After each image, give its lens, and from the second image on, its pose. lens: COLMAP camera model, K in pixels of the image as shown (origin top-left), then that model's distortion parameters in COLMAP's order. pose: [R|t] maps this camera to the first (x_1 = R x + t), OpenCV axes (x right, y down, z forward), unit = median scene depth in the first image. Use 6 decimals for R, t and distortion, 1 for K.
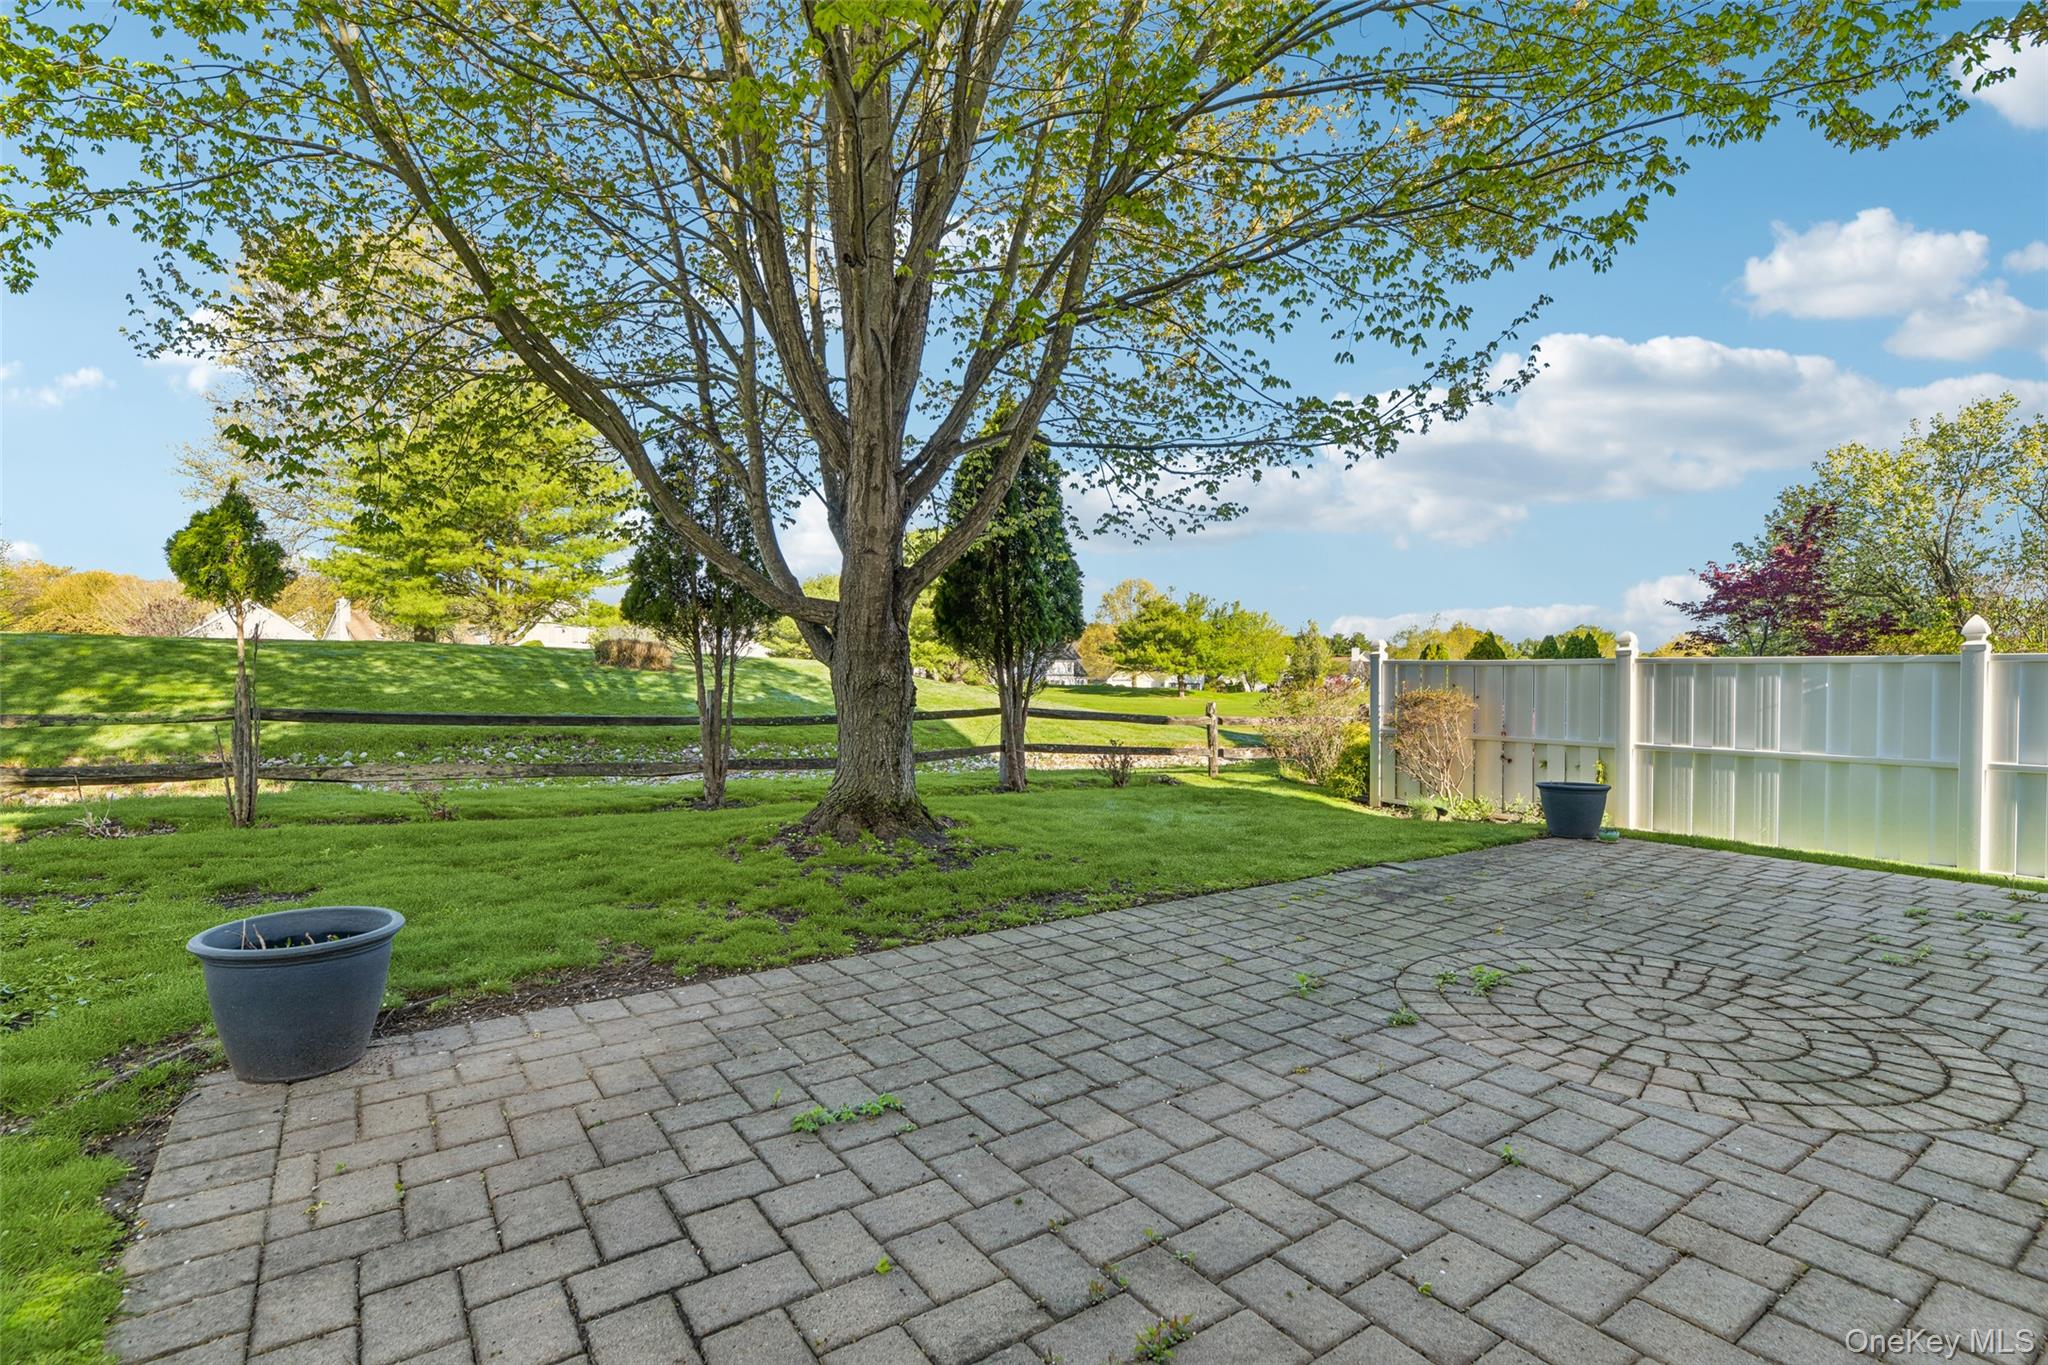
lens RADIAL K [[950.6, 0, 1023.0], [0, 950.6, 681.6], [0, 0, 1]] dist [0.004466, 0.000072]
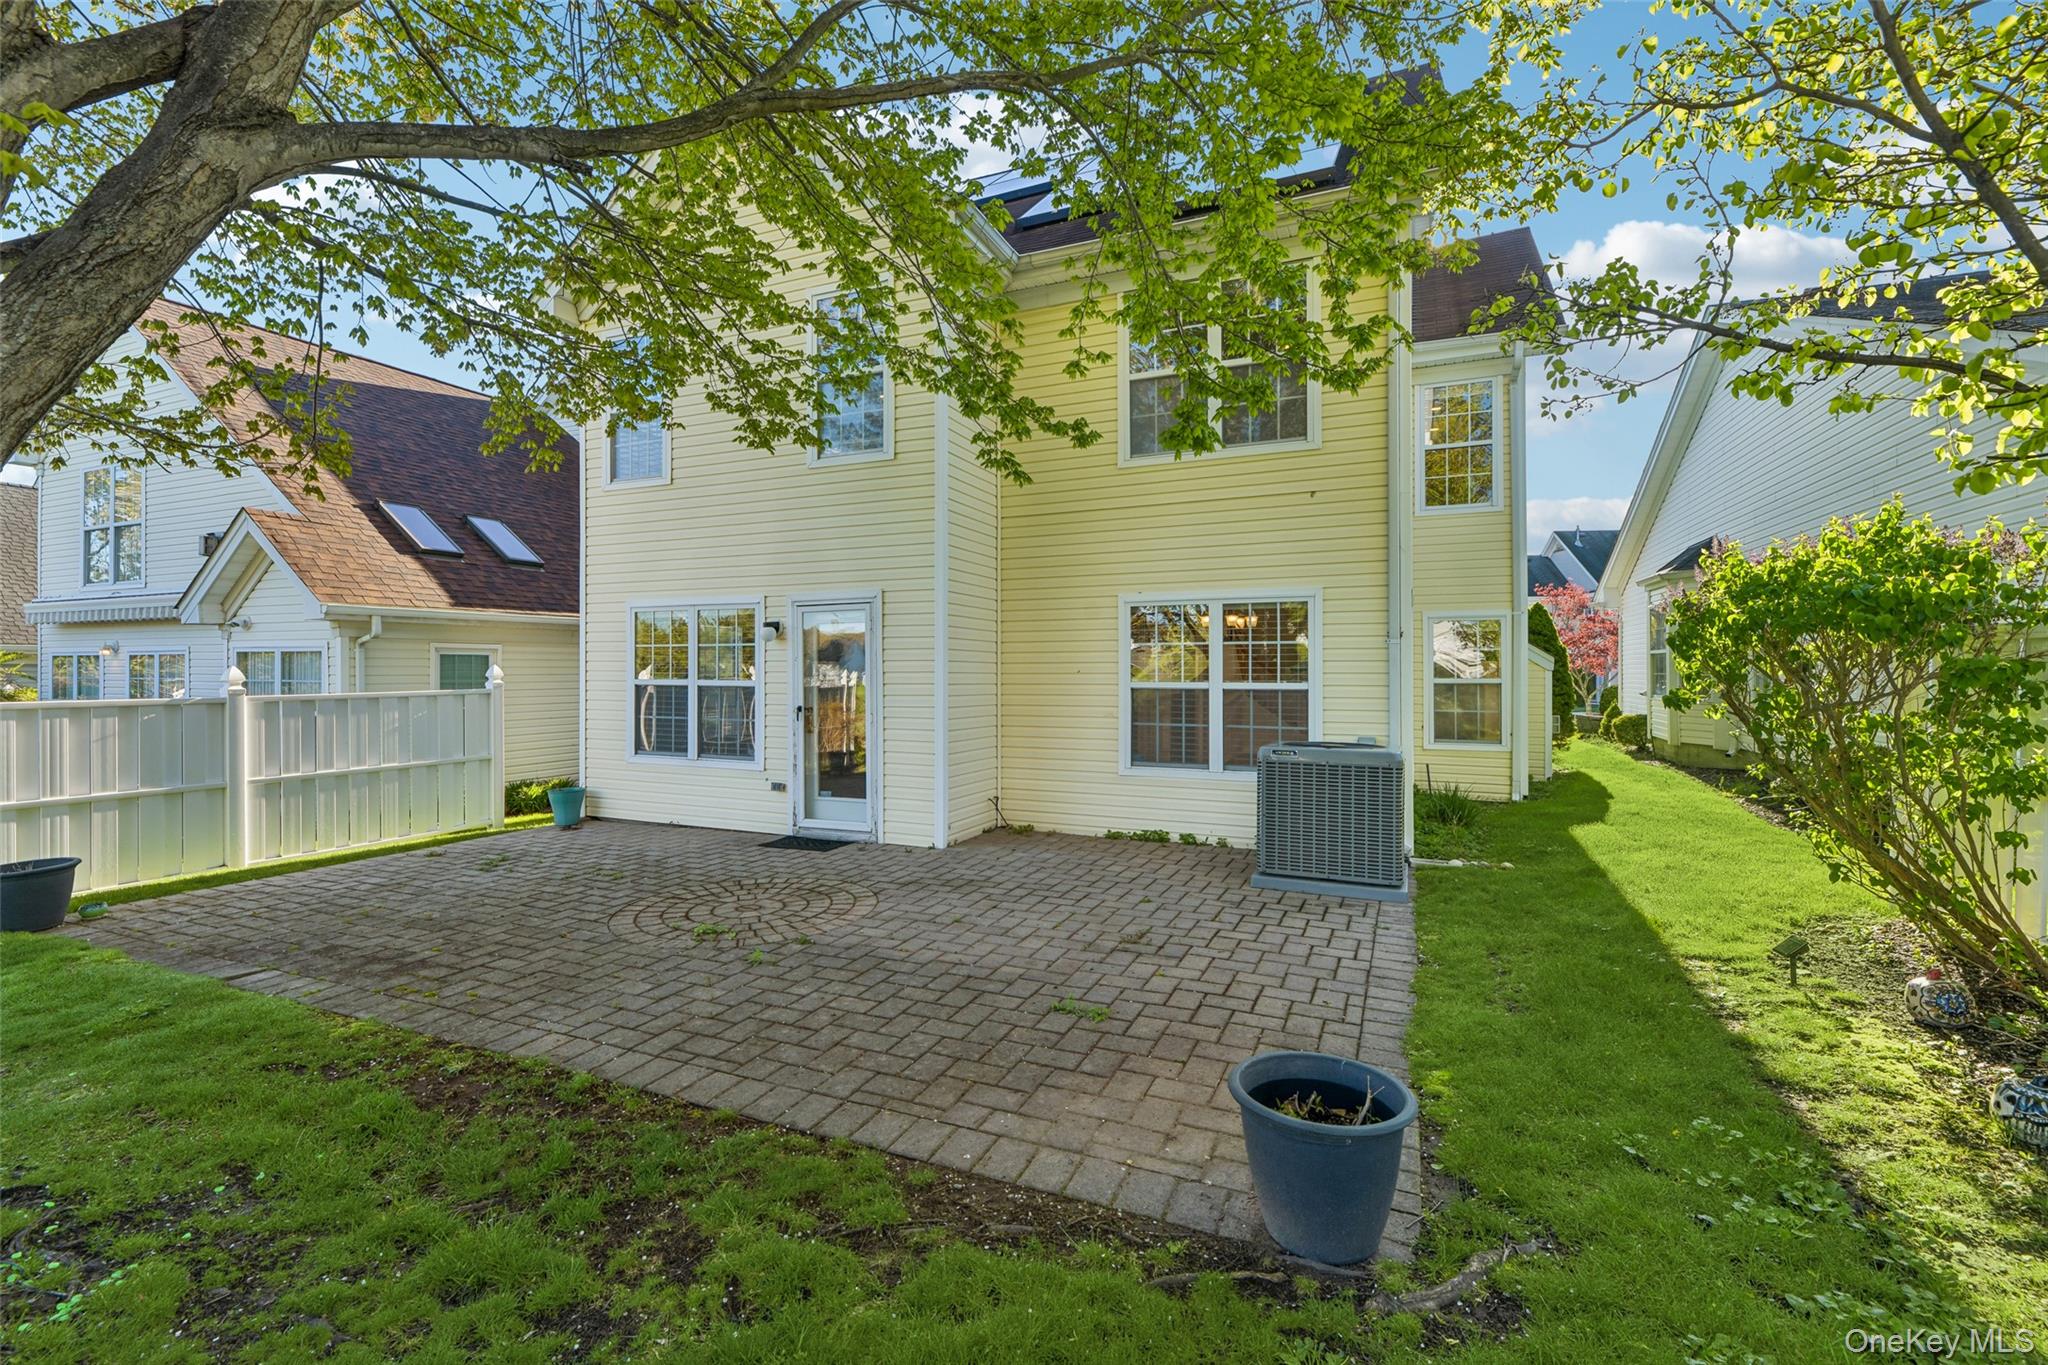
lens RADIAL K [[888.8, 0, 1025.4], [0, 888.8, 674.1], [0, 0, 1]] dist [-0.000009, -0.000096]
pose [[-0.519727, -0.010269, 0.854271, -1.134413], [0.003071, 0.999899, 0.013888, -0.143451], [-0.854327, 0.009841, -0.519642, 1.430056]]
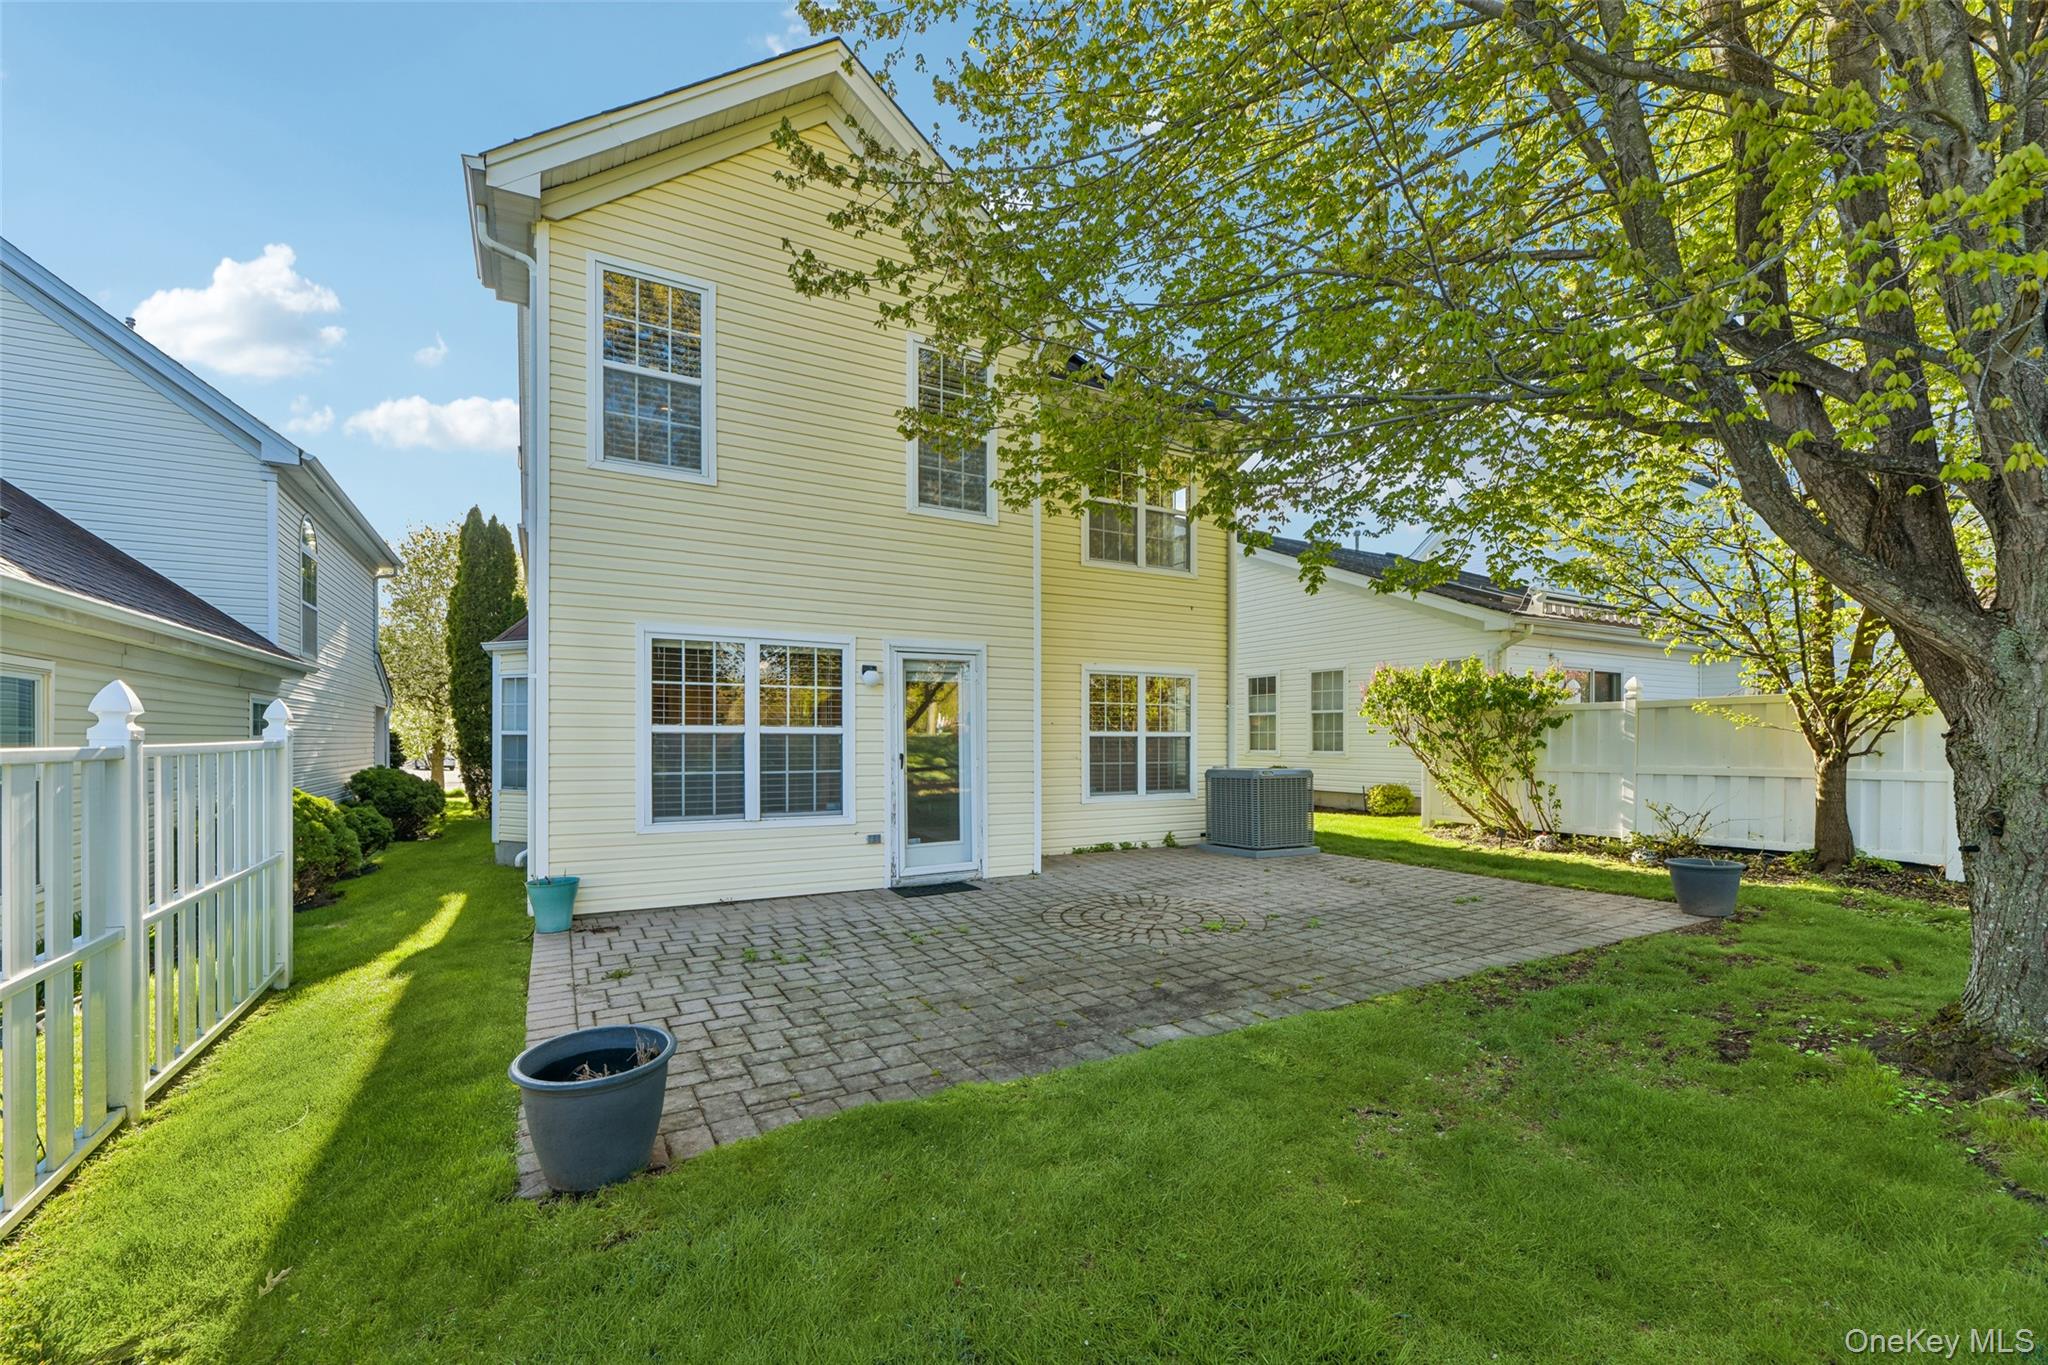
lens RADIAL K [[843.9, 0, 1023.1], [0, 843.9, 738.8], [0, 0, 1]] dist [0.000733, 0.000026]
pose [[-0.994958, -0.007906, 0.099976, 0.766392], [-0.007056, 0.999936, 0.008855, -0.082795], [-0.100040, 0.008105, -0.994950, 2.961121]]
